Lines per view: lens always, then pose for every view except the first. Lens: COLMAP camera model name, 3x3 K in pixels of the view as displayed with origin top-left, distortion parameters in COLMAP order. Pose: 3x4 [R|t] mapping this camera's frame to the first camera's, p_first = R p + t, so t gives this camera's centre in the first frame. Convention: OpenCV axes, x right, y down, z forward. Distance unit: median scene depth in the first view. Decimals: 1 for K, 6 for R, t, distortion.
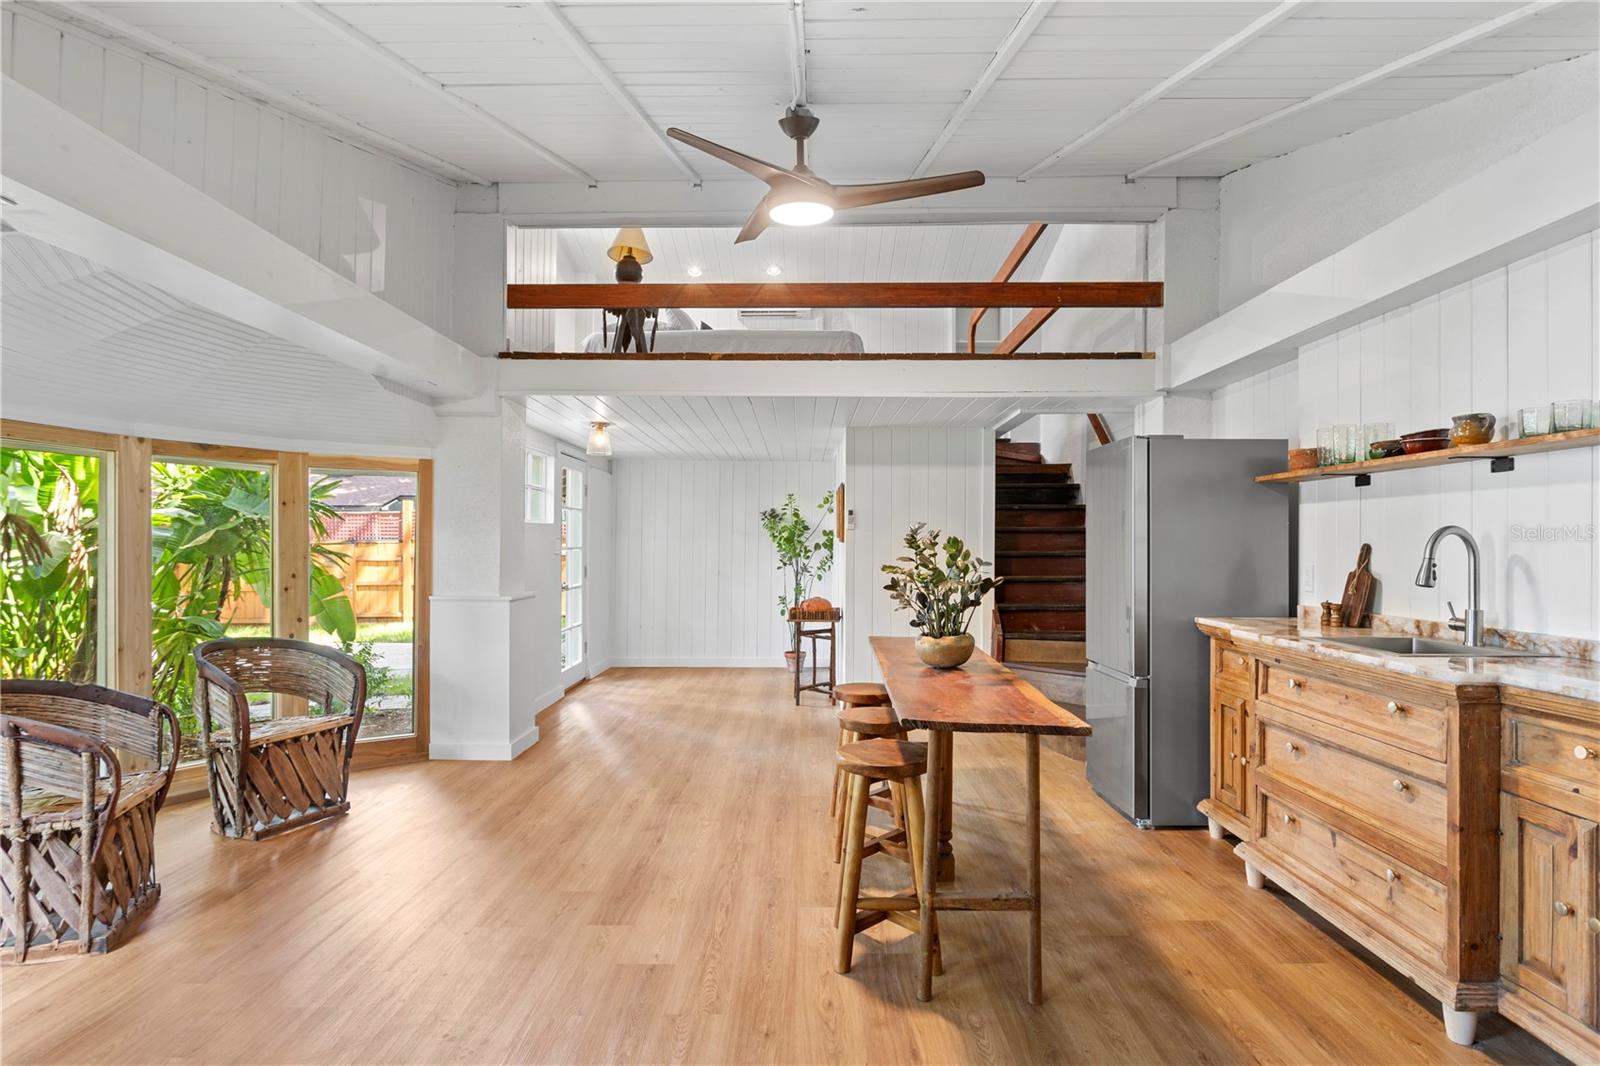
lens RADIAL K [[813.0, 0, 799.3], [0, 813.0, 541.1], [0, 0, 1]] dist [0.002502, 0.000925]
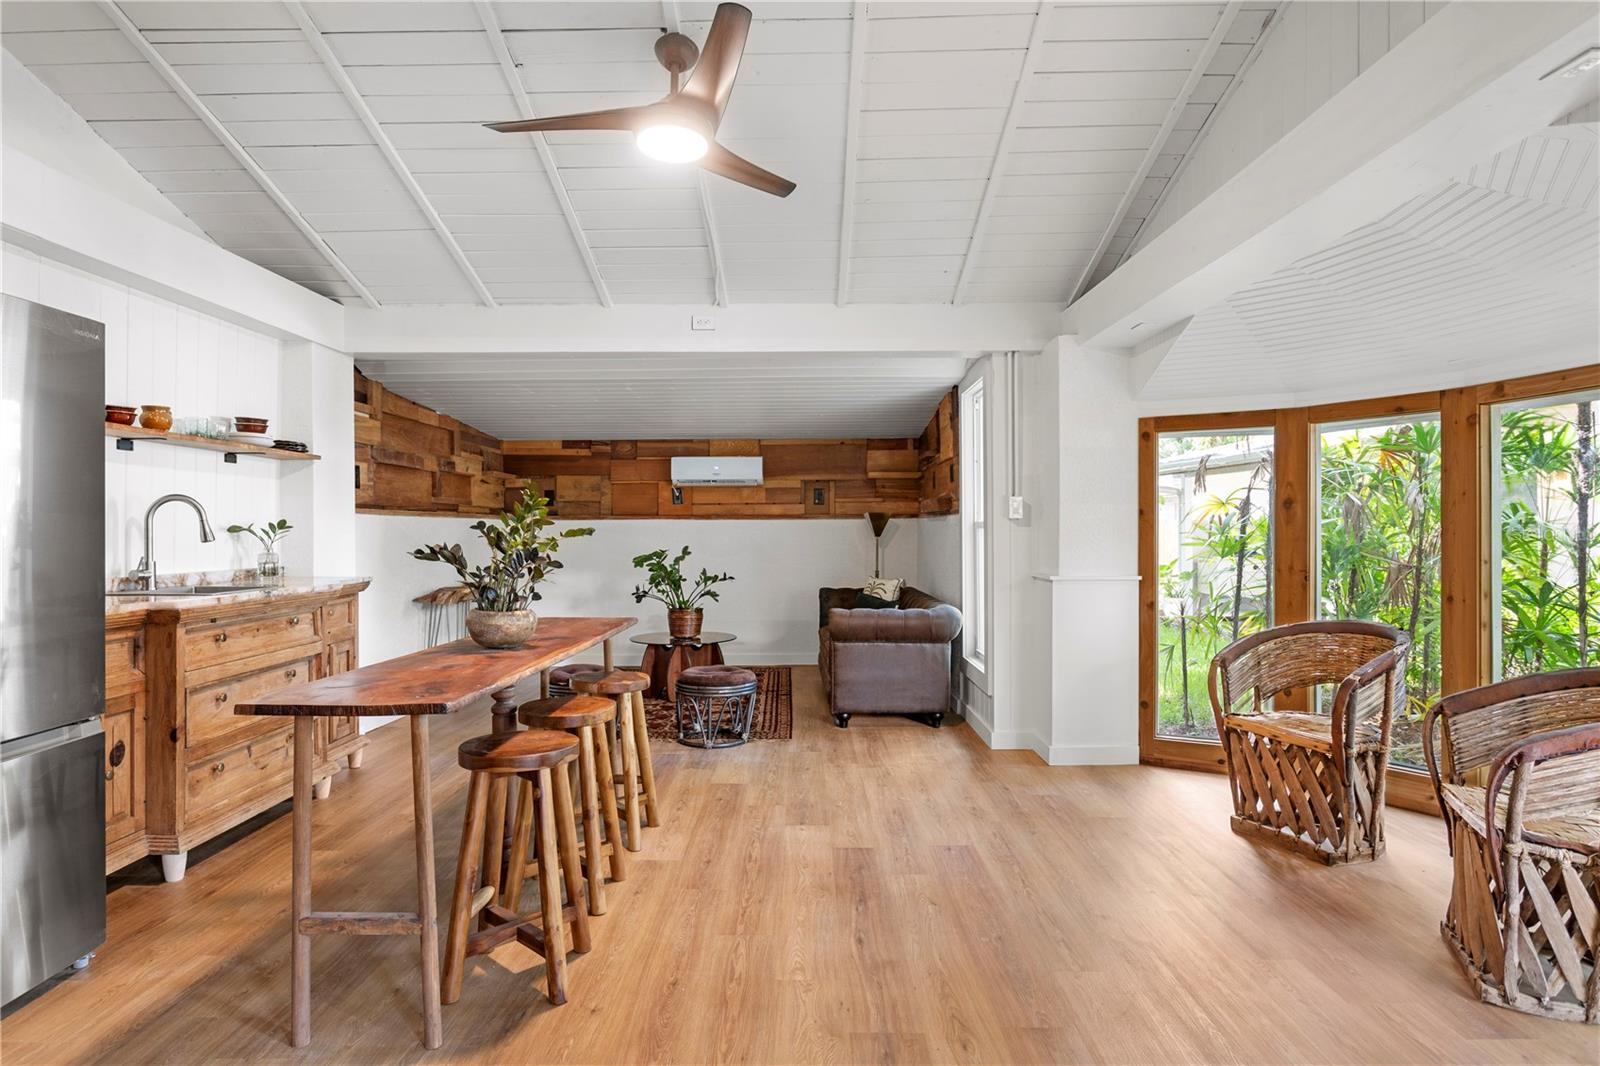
lens RADIAL K [[973.2, 0, 797.0], [0, 973.2, 532.4], [0, 0, 1]] dist [-0.000985, -0.000102]
pose [[-0.999991, -0.001844, 0.003743, -0.162744], [-0.001858, 0.999991, -0.003682, 0.041952], [-0.003737, -0.003689, -0.999986, 2.401548]]
